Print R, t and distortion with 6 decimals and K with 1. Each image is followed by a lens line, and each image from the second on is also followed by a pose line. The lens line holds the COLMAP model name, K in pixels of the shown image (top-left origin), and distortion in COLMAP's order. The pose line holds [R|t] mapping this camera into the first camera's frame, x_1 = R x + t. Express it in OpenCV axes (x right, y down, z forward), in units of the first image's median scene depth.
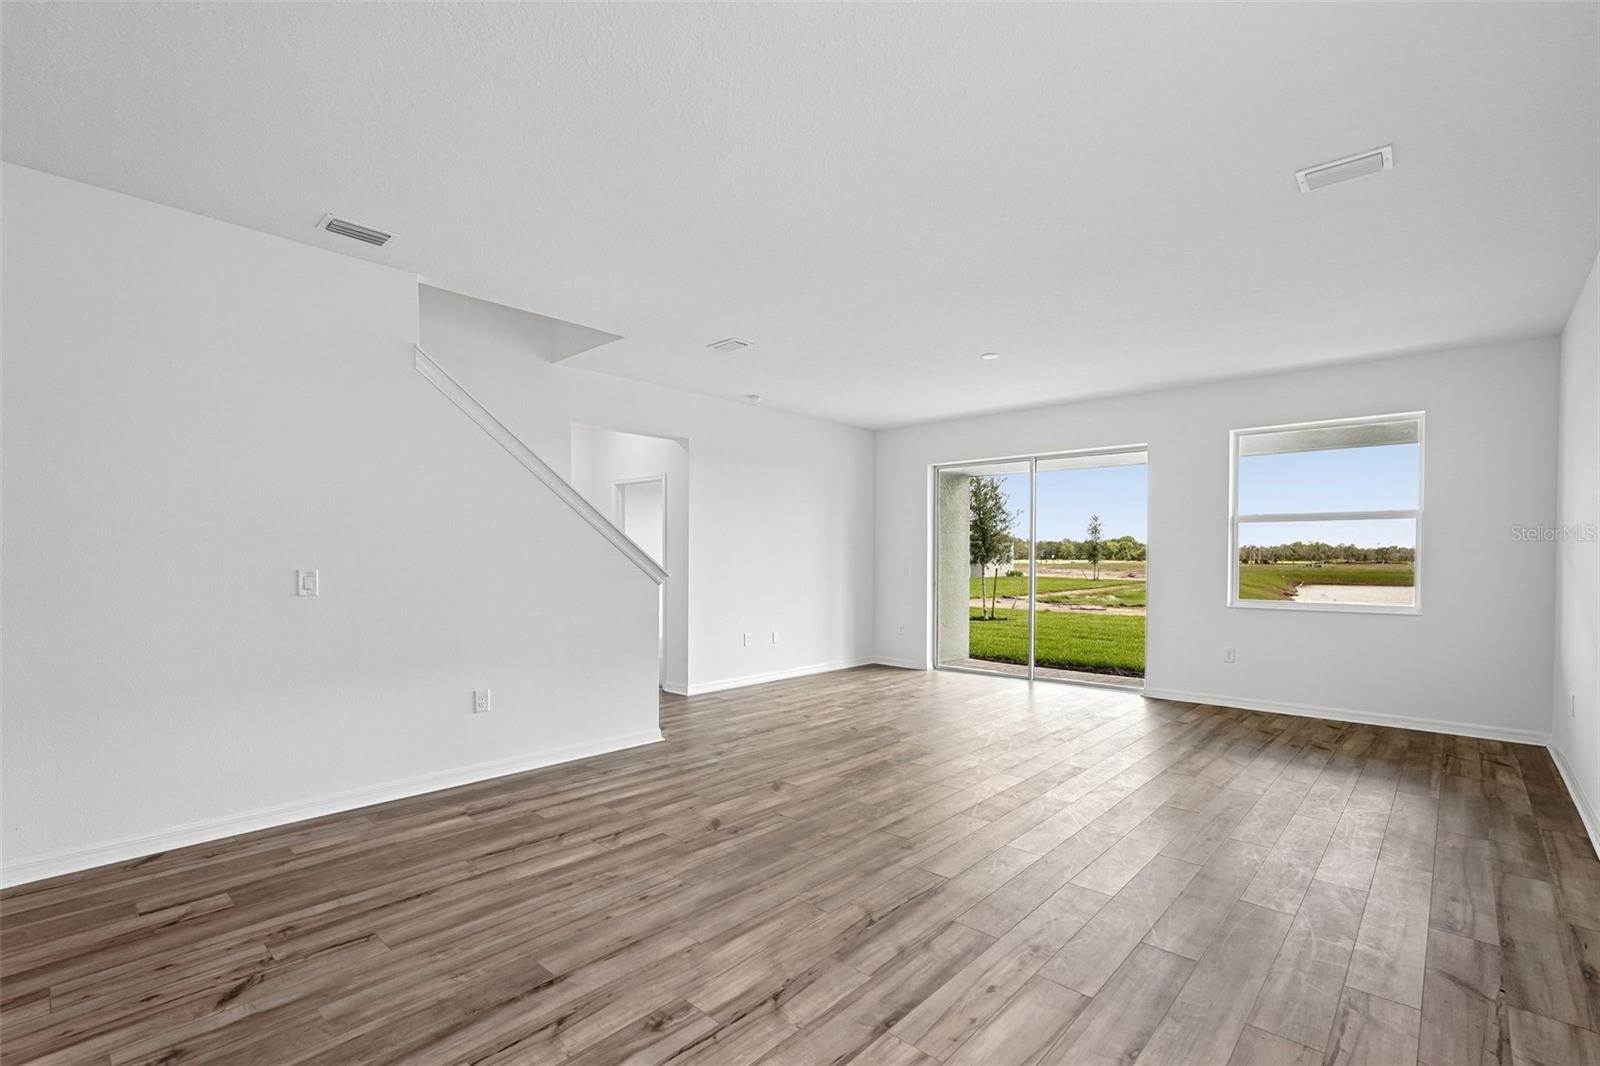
lens RADIAL K [[717.0, 0, 804.8], [0, 717.0, 565.3], [0, 0, 1]] dist [-0.014254, 0.008028]
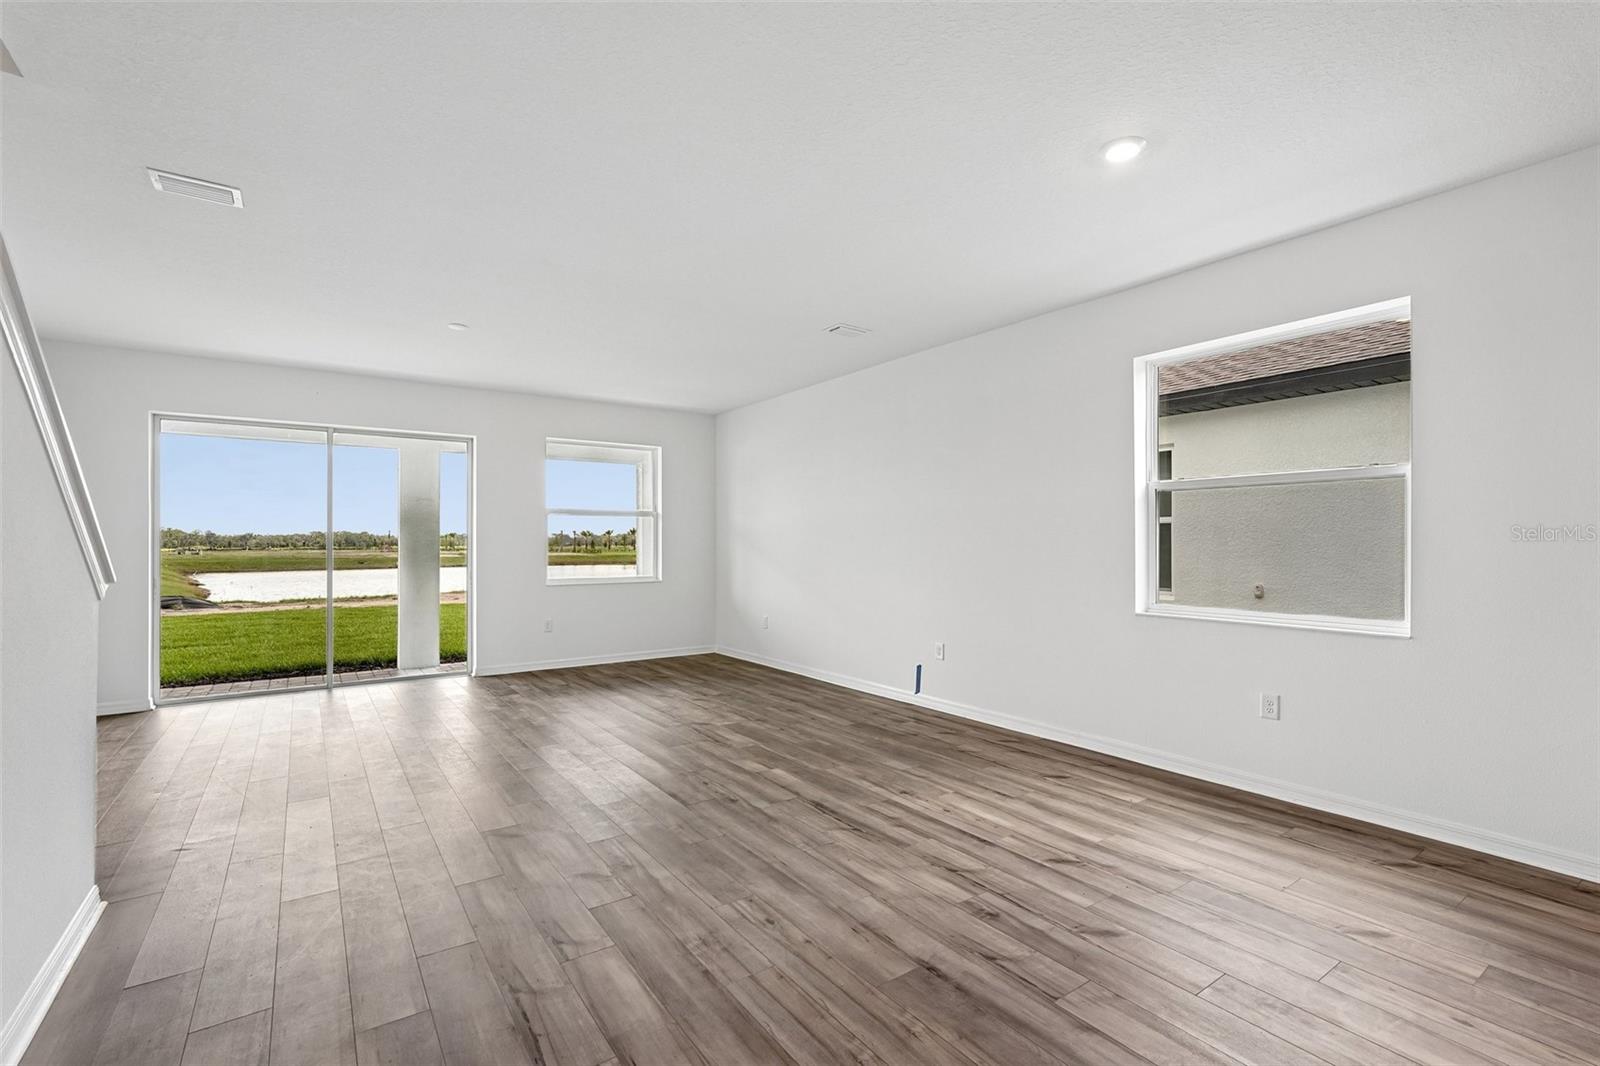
lens RADIAL K [[717.0, 0, 794.9], [0, 717.0, 539.7], [0, 0, 1]] dist [-0.014254, 0.008028]
pose [[0.220559, 0.002452, 0.975370, -0.793813], [0.014490, 0.999878, -0.005790, -0.008460], [-0.975266, 0.015410, 0.220497, 0.550076]]
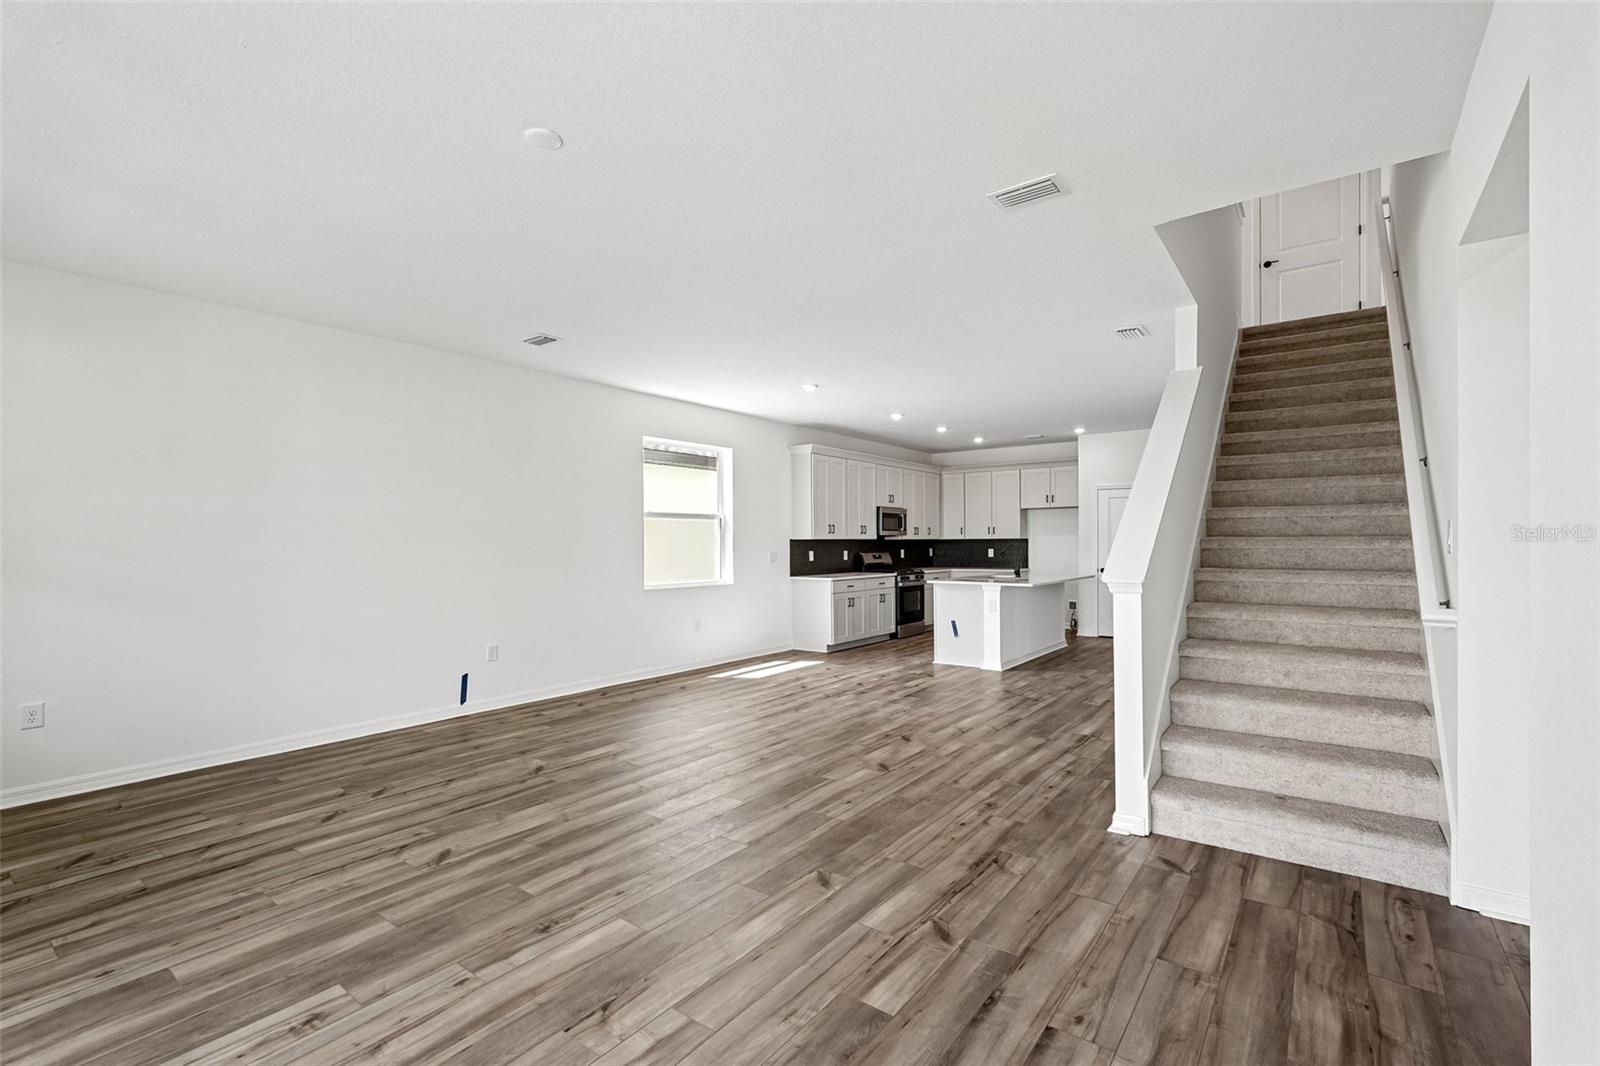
lens RADIAL K [[717.0, 0, 810.8], [0, 717.0, 544.6], [0, 0, 1]] dist [-0.014254, 0.008028]
pose [[-0.994227, 0.005549, -0.107151, 0.192061], [0.003906, 0.999872, 0.015532, -0.037966], [0.107223, 0.015023, -0.994121, 2.189726]]
